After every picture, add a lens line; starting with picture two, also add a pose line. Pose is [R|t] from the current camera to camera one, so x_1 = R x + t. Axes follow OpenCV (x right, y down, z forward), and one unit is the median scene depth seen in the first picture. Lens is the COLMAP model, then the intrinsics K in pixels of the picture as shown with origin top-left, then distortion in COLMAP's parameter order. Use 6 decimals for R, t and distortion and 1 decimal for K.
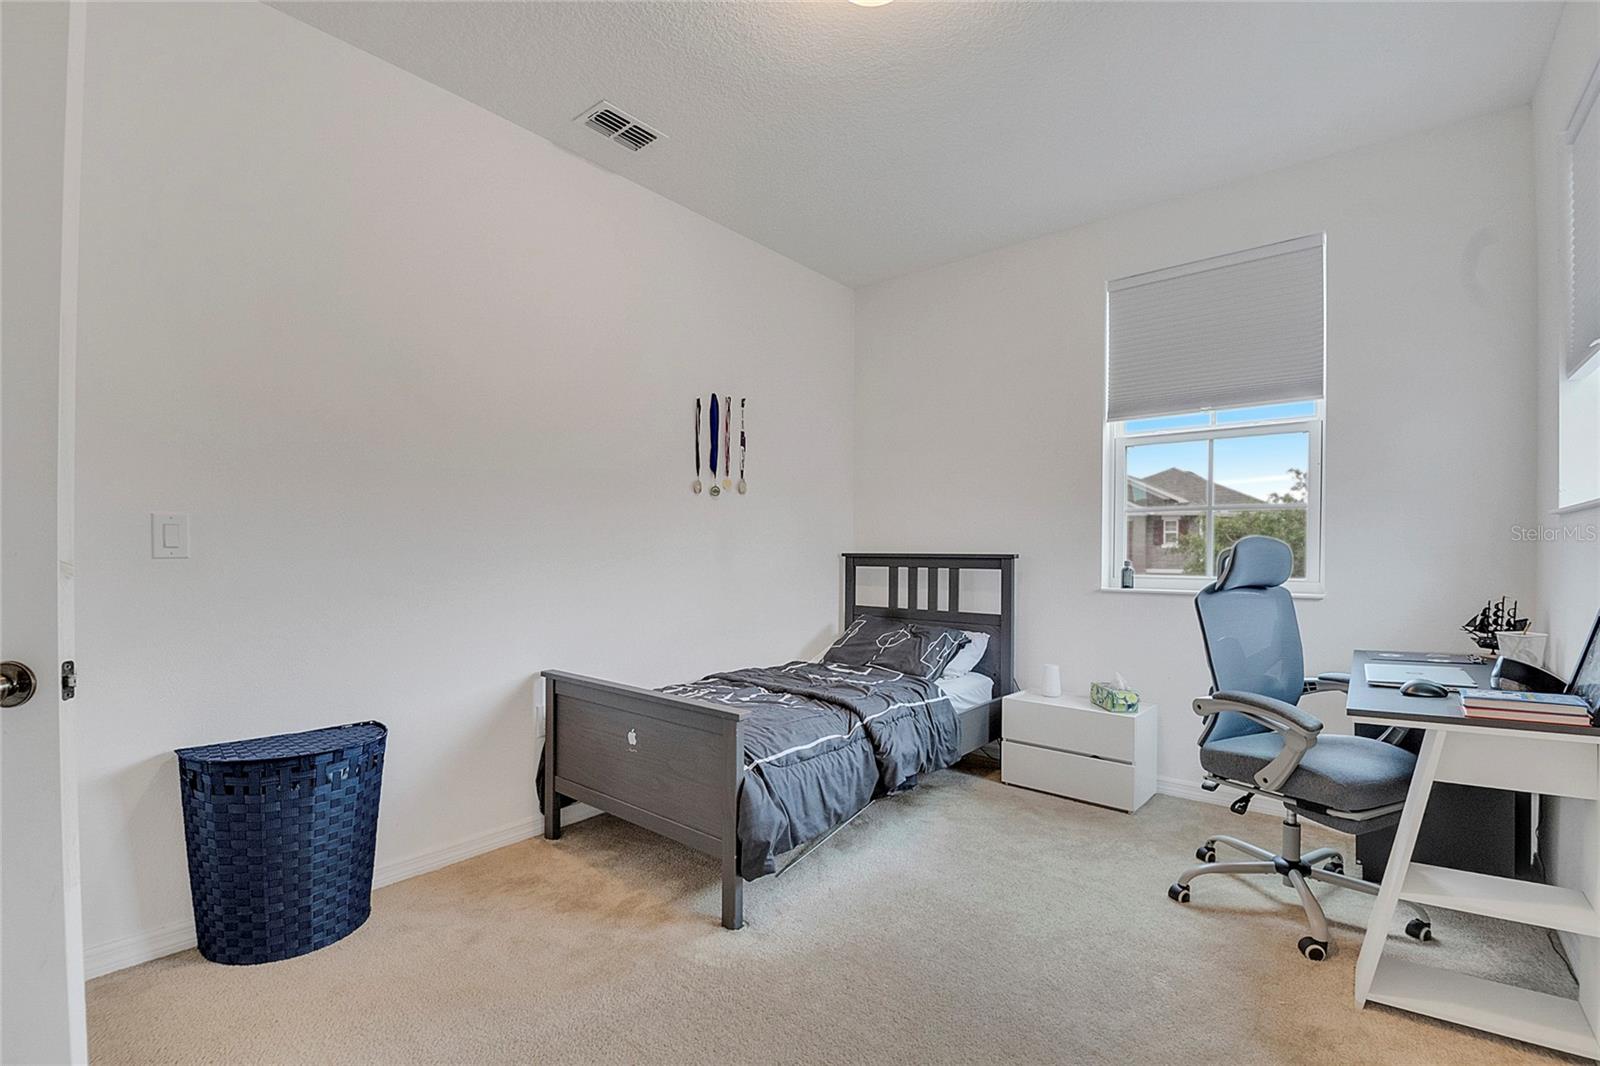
lens RADIAL K [[712.8, 0, 806.5], [0, 712.8, 556.9], [0, 0, 1]] dist [0.012854, -0.030664]
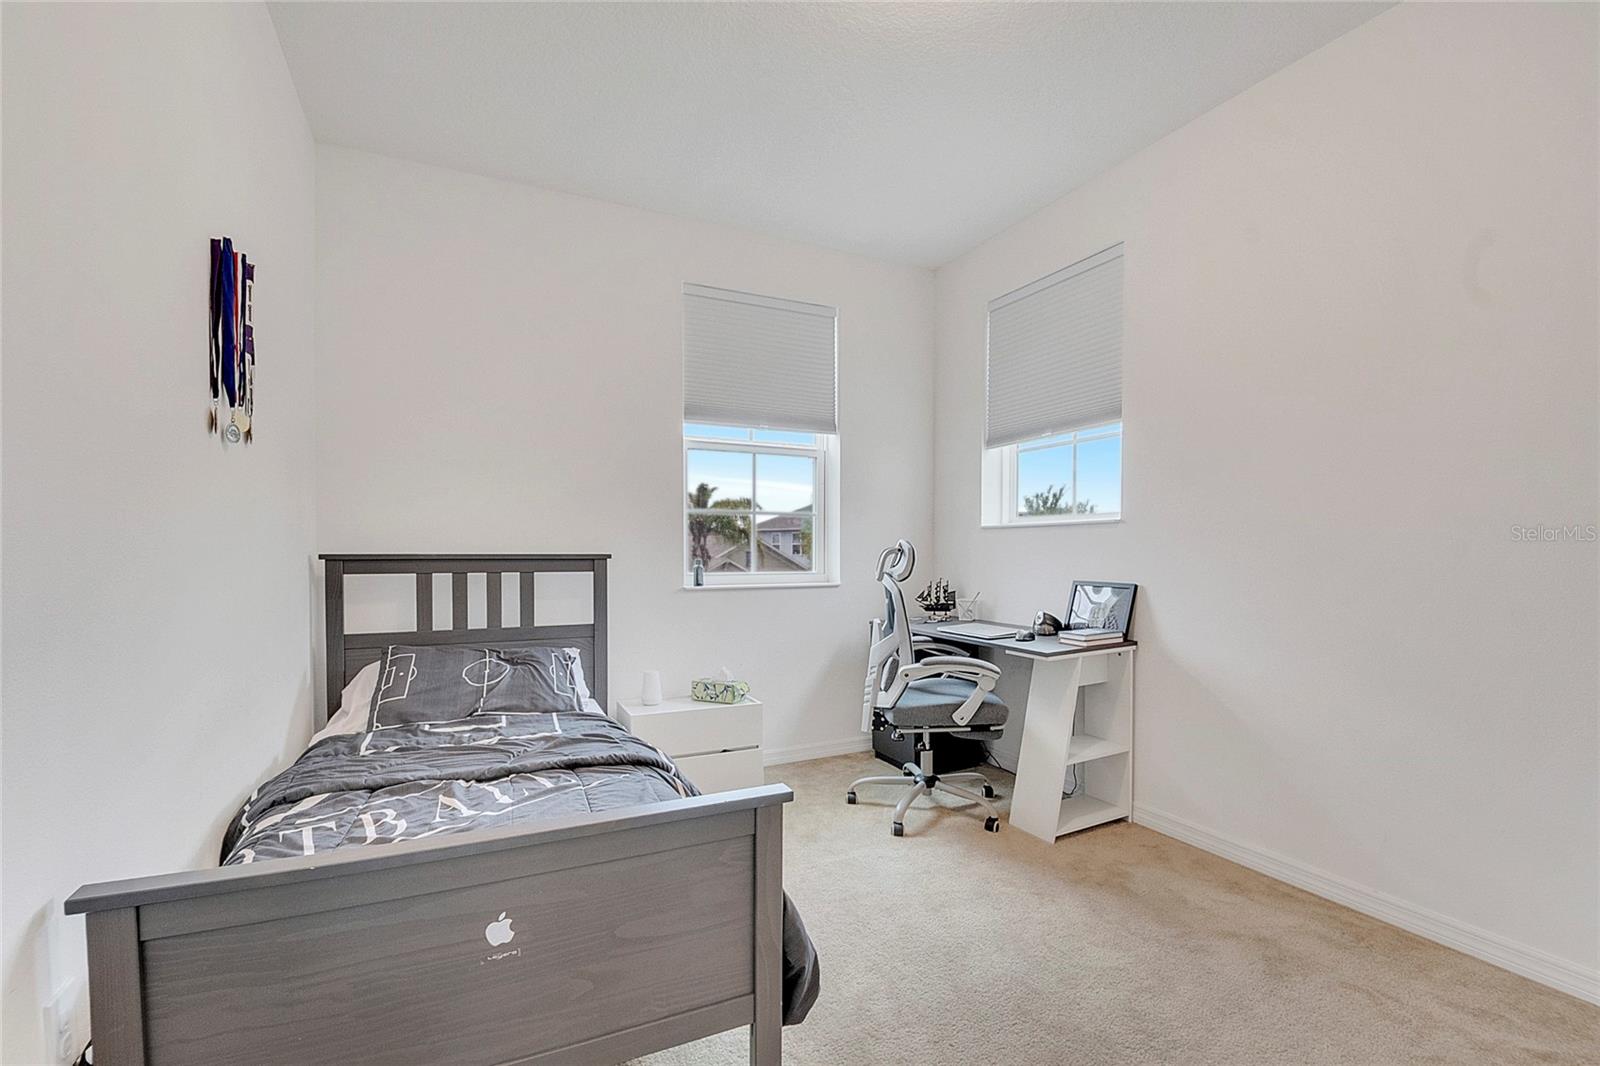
lens RADIAL K [[712.8, 0, 806.5], [0, 712.8, 556.9], [0, 0, 1]] dist [0.012854, -0.030664]
pose [[0.393254, -0.011115, 0.919363, -0.446989], [0.007988, 0.999930, 0.008672, -0.006083], [-0.919395, 0.003933, 0.393315, 0.445970]]
